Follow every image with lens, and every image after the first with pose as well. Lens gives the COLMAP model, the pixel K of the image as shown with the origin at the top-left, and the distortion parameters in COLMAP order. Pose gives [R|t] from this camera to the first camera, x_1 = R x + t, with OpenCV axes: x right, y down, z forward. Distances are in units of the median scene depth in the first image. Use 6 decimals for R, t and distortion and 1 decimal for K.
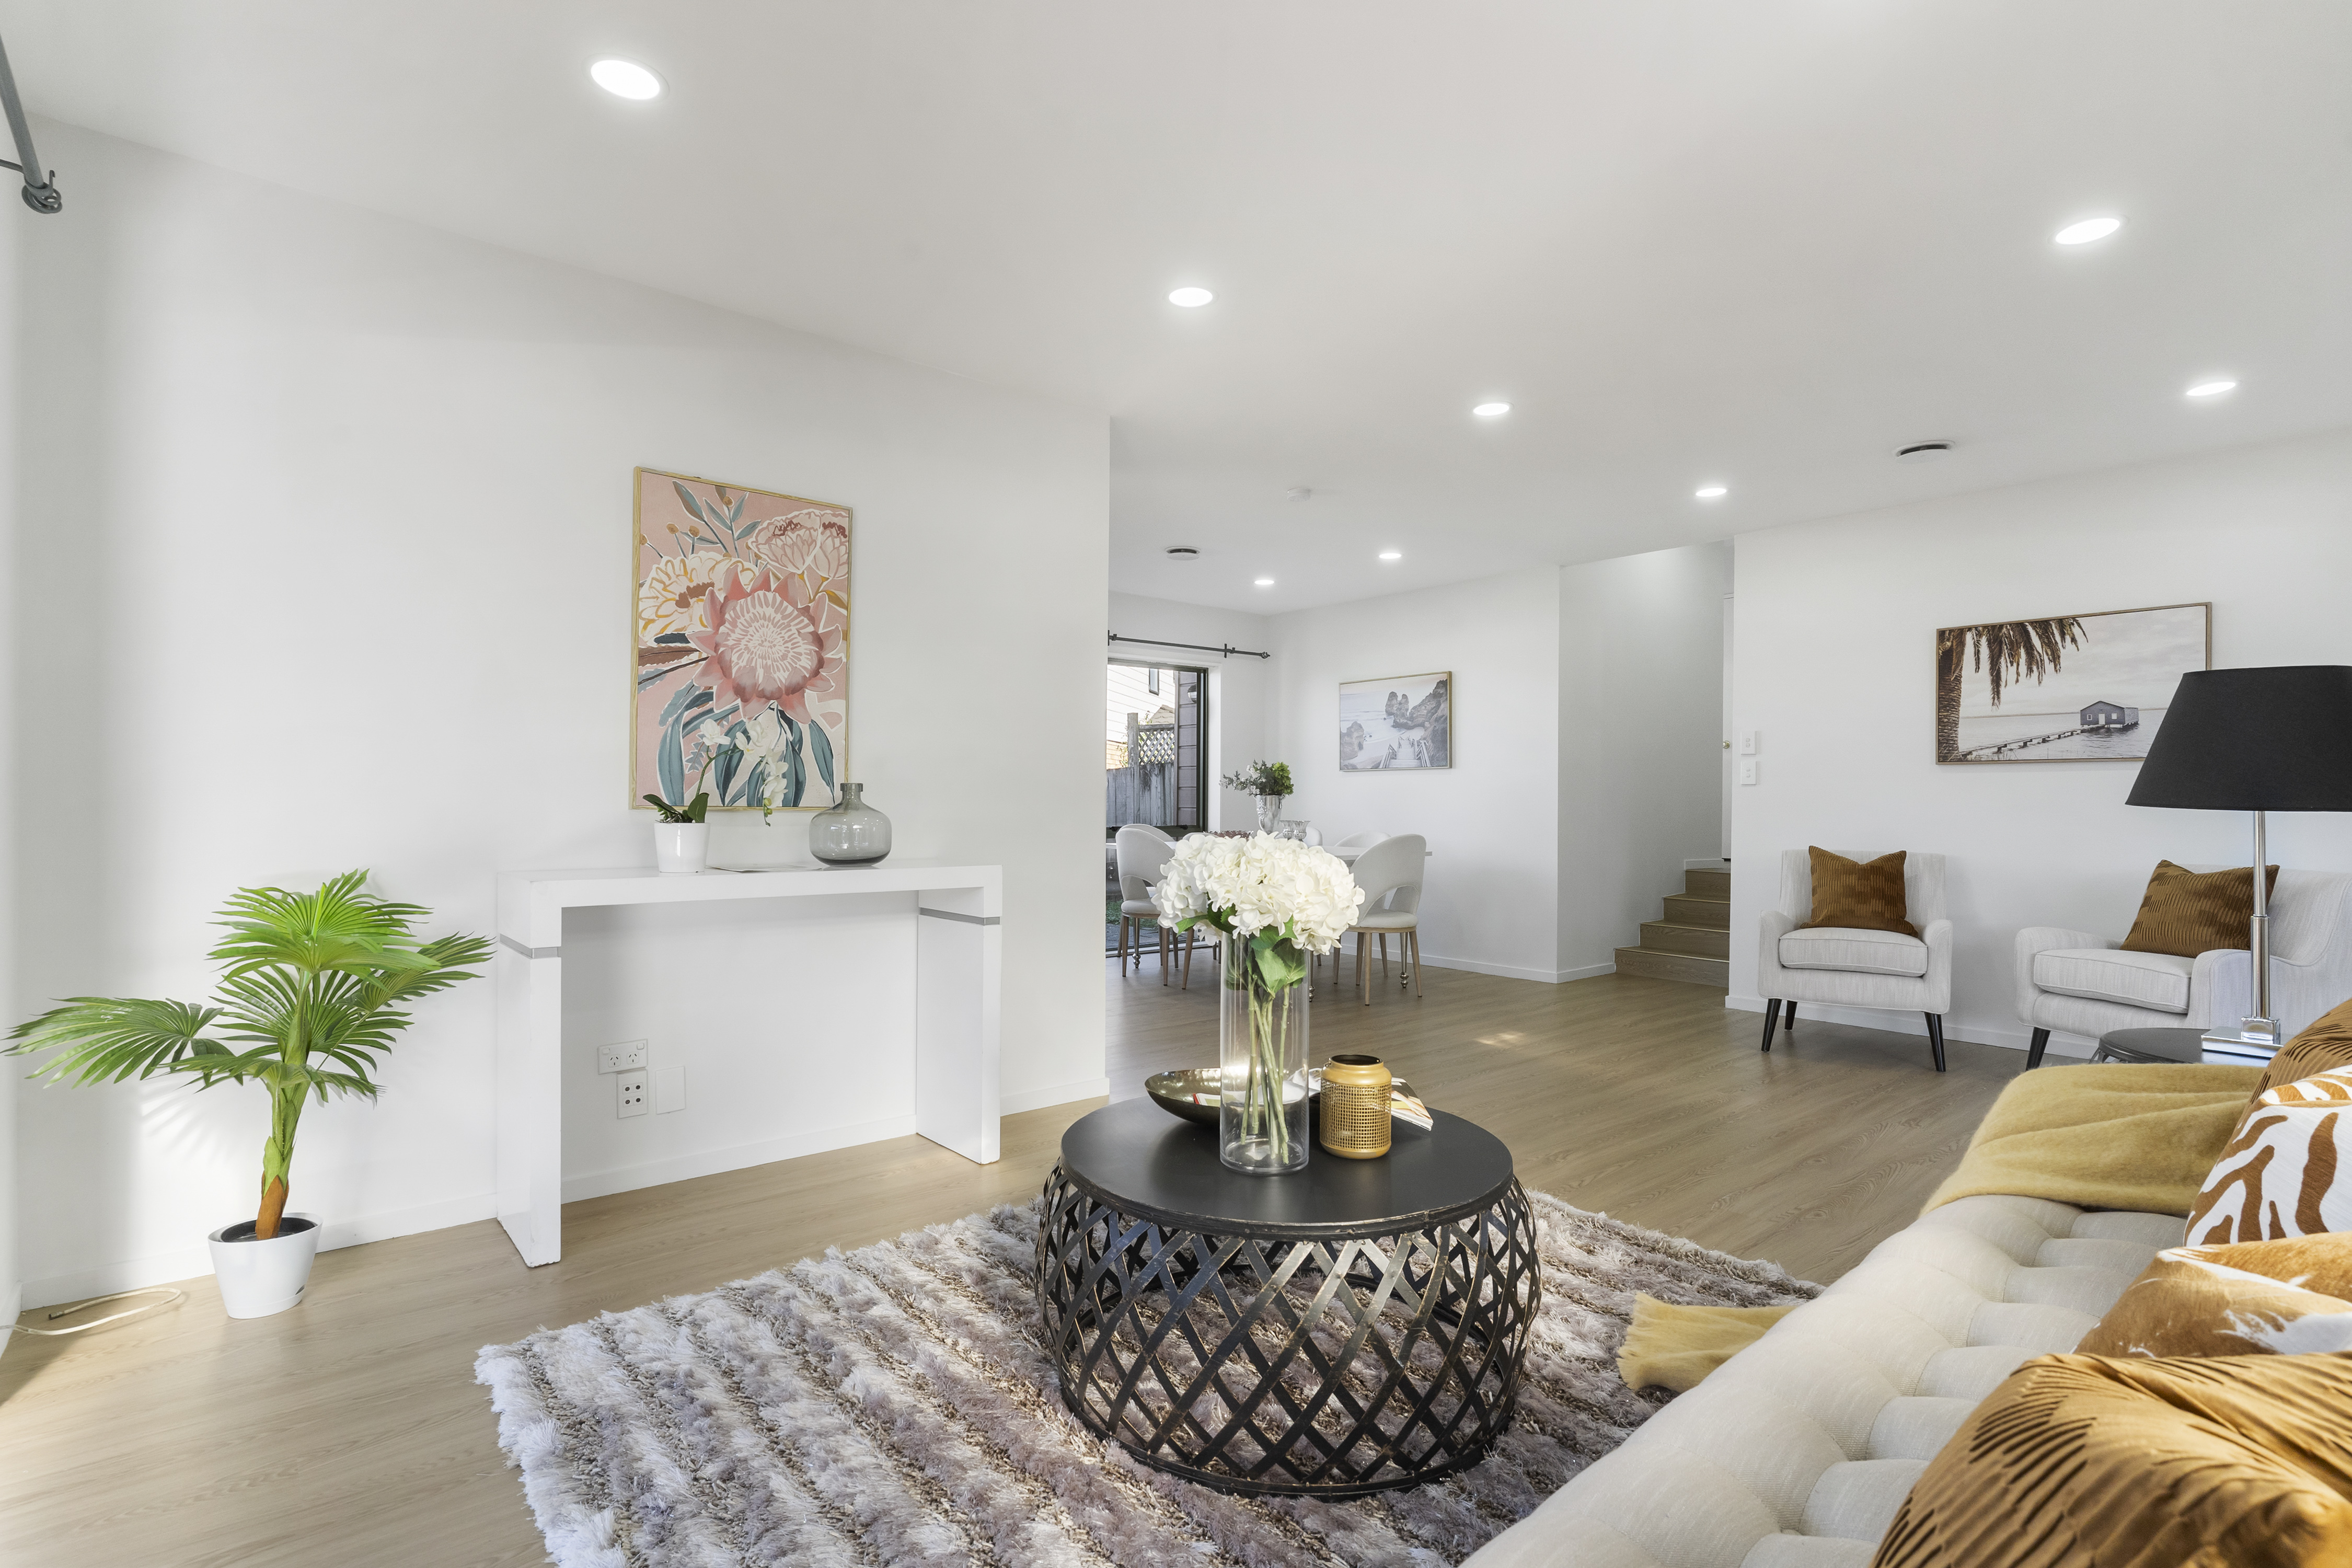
lens RADIAL K [[1150.8, 0, 1176.5], [0, 1150.8, 797.2], [0, 0, 1]] dist [0.001866, 0.000639]
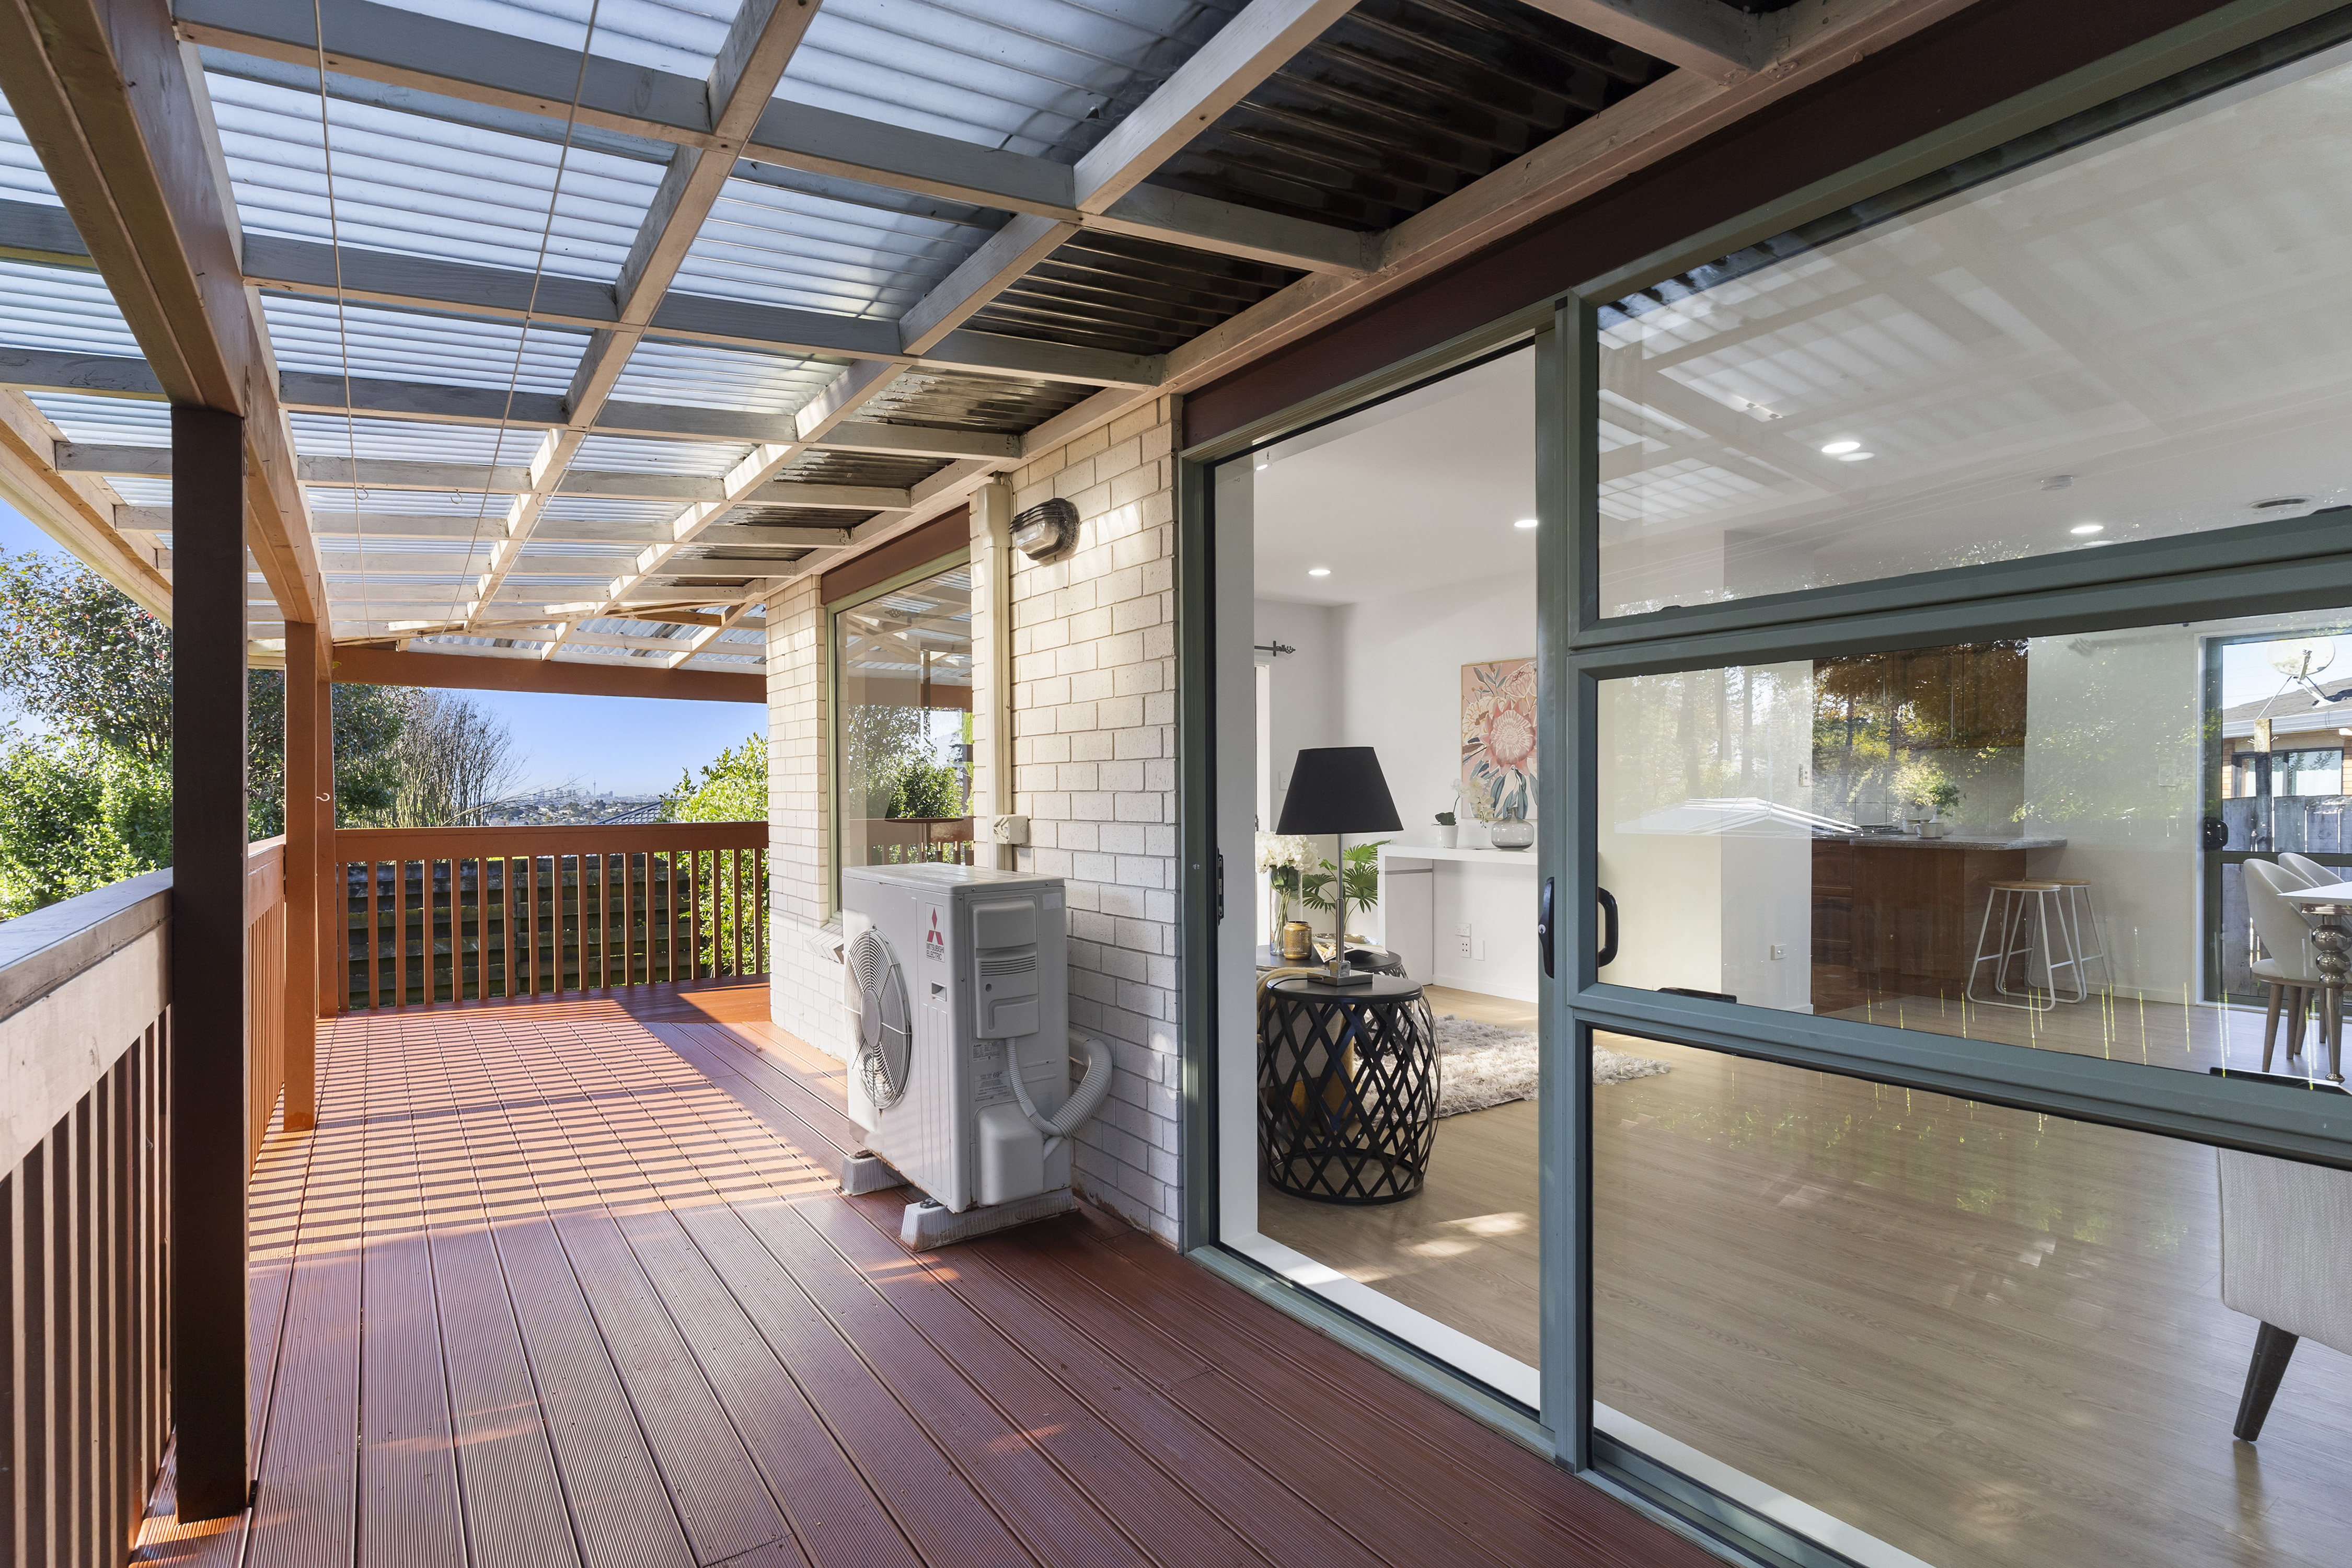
lens RADIAL K [[1150.8, 0, 1176.5], [0, 1150.8, 797.2], [0, 0, 1]] dist [0.001866, 0.000639]
pose [[-0.094433, -0.004975, -0.995519, 1.725360], [0.004374, 0.999976, -0.005412, -0.020964], [0.995522, -0.004865, -0.094409, 0.633103]]
